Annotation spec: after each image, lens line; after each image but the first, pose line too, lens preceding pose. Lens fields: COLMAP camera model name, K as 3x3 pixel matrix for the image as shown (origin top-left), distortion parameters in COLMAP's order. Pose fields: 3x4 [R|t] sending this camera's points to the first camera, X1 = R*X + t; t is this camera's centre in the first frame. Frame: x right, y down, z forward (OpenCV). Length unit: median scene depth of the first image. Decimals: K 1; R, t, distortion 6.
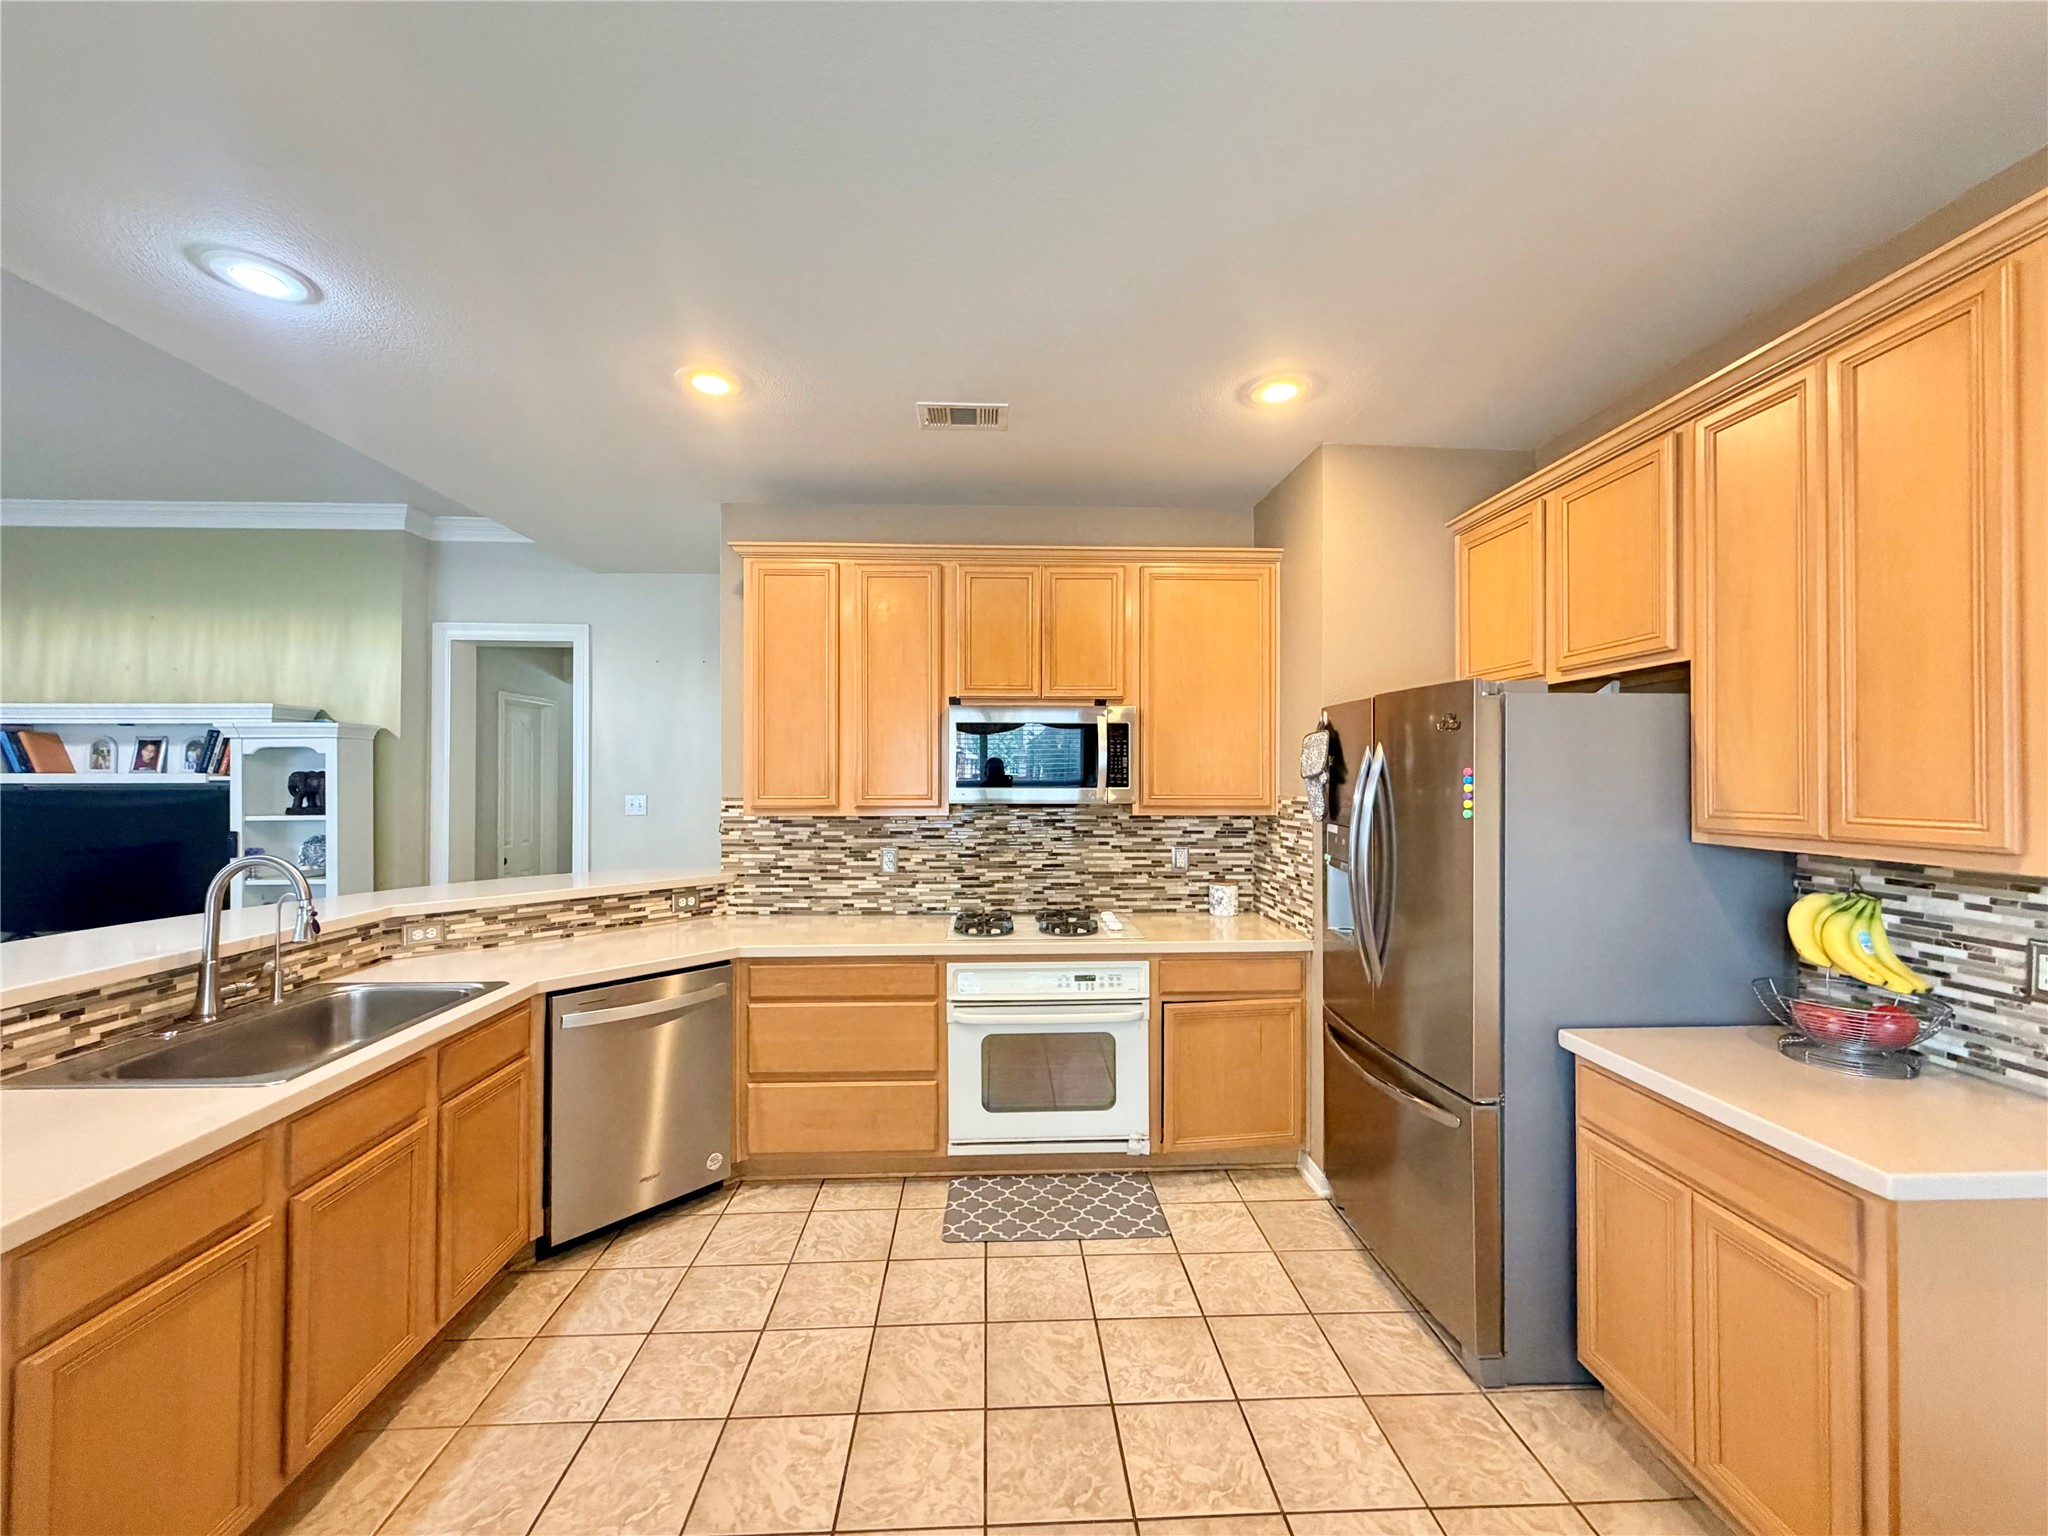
lens RADIAL K [[816.2, 0, 1024.0], [0, 816.2, 768.0], [0, 0, 1]] dist [-0.003080, -0.000272]
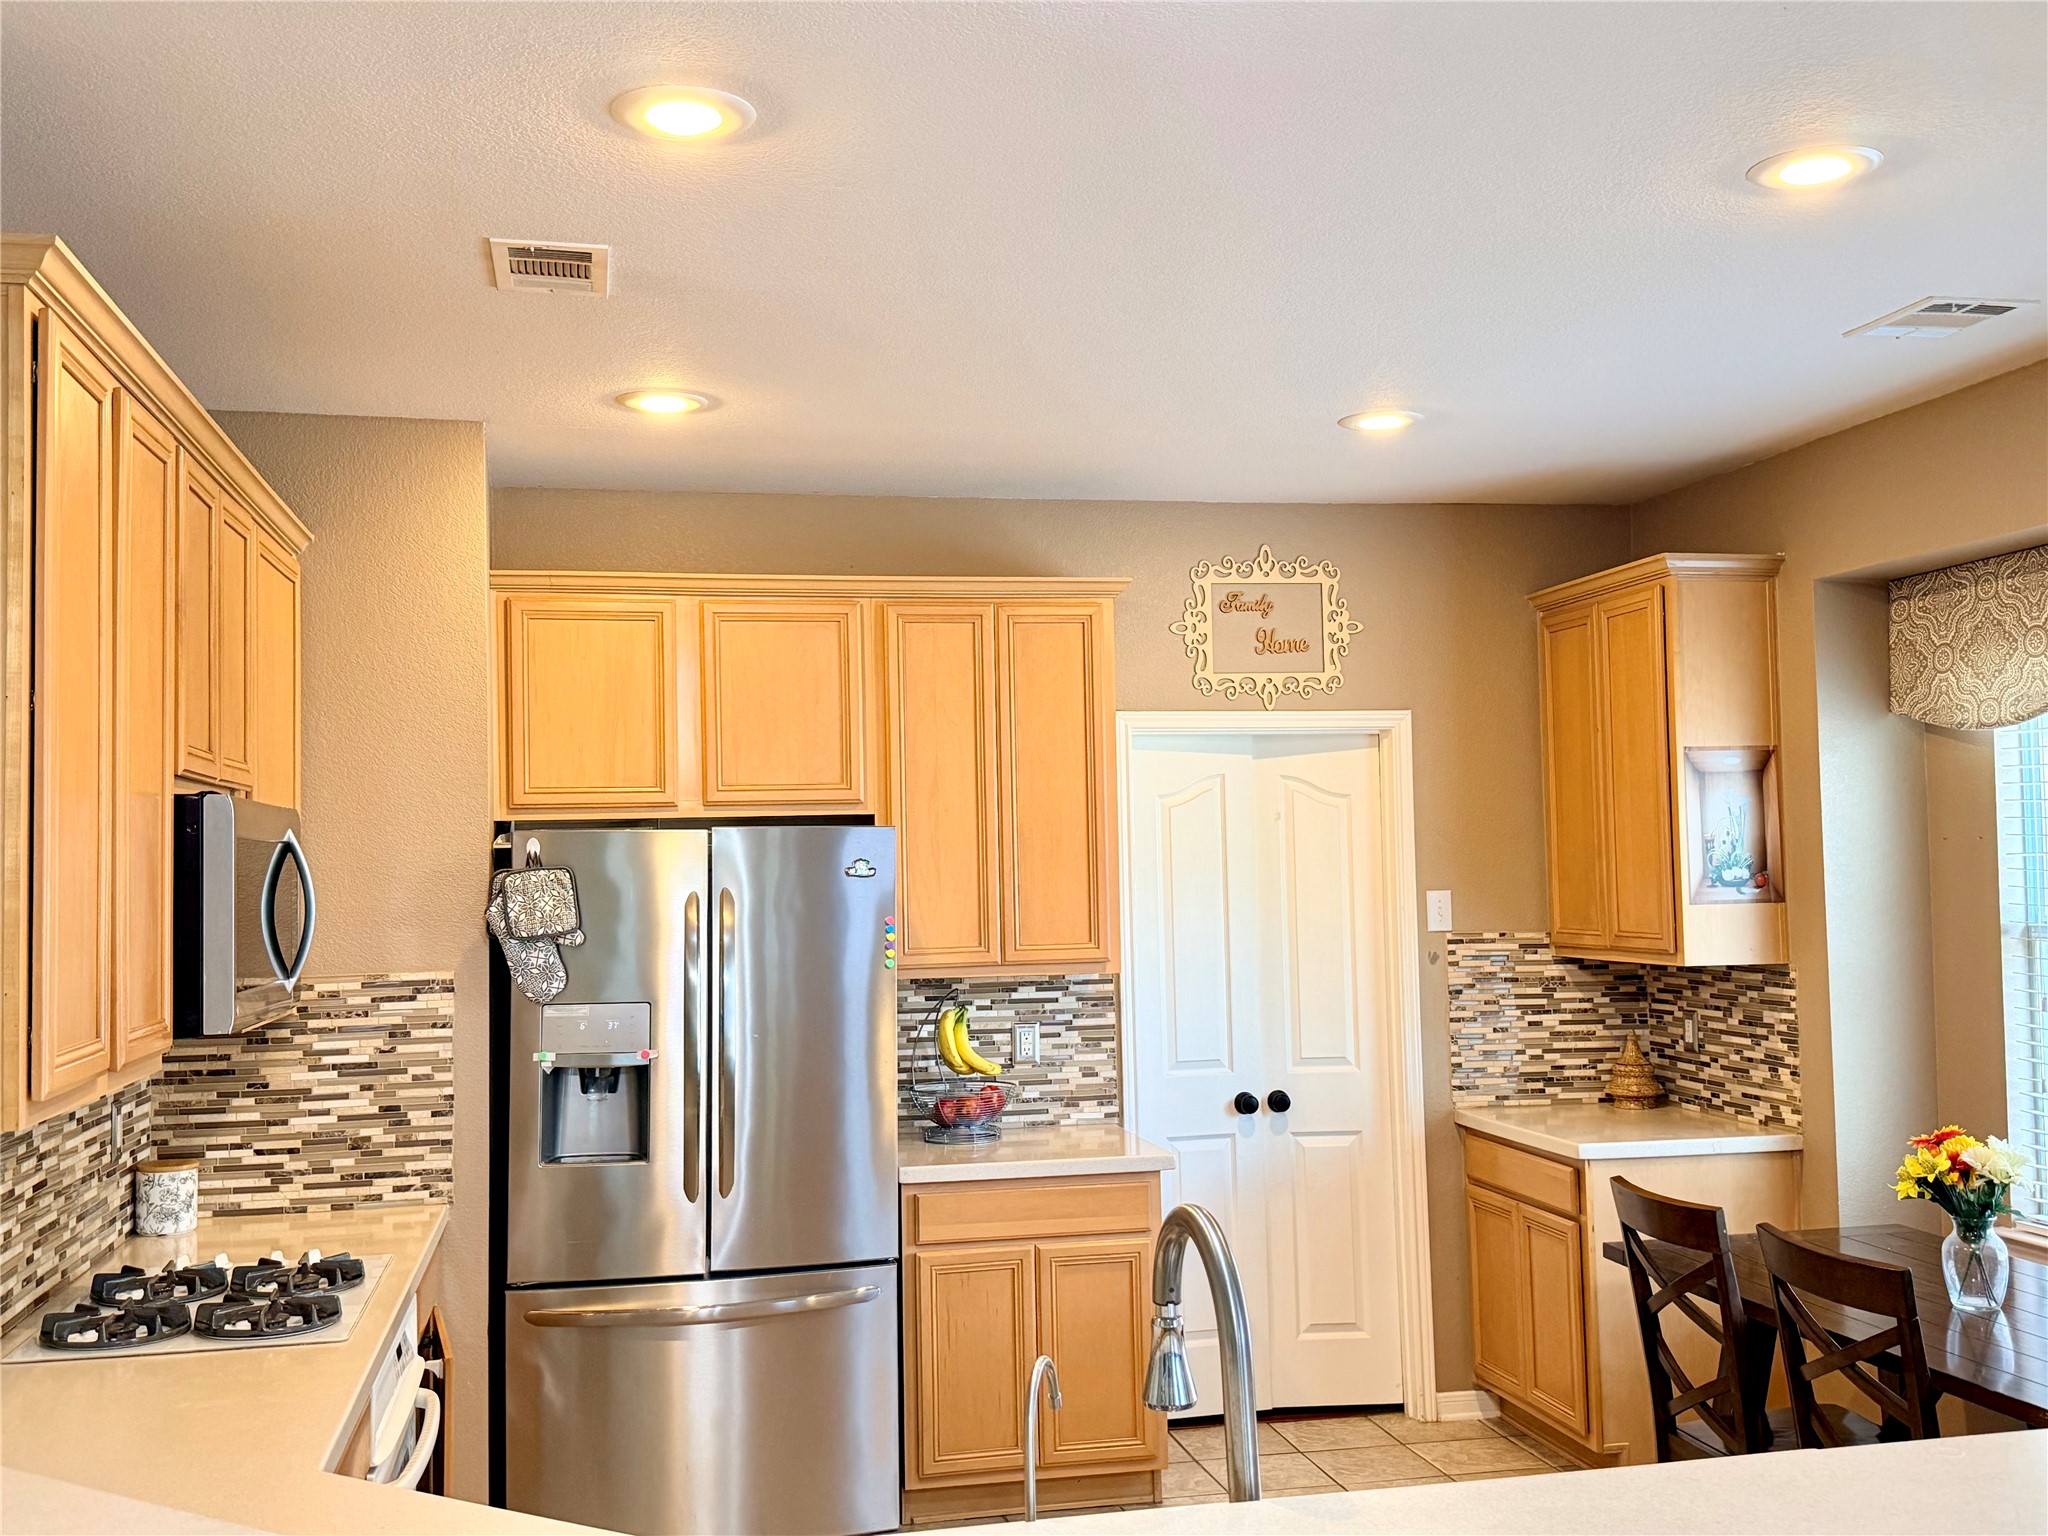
lens RADIAL K [[2031.0, 0, 1024.0], [0, 2031.0, 768.0], [0, 0, 1]] dist [0.010264, 0.003625]
pose [[-0.164208, 0.050094, 0.985153, -2.337482], [0.013977, 0.998728, -0.048455, -0.071624], [-0.986327, 0.005813, -0.164699, 1.527404]]
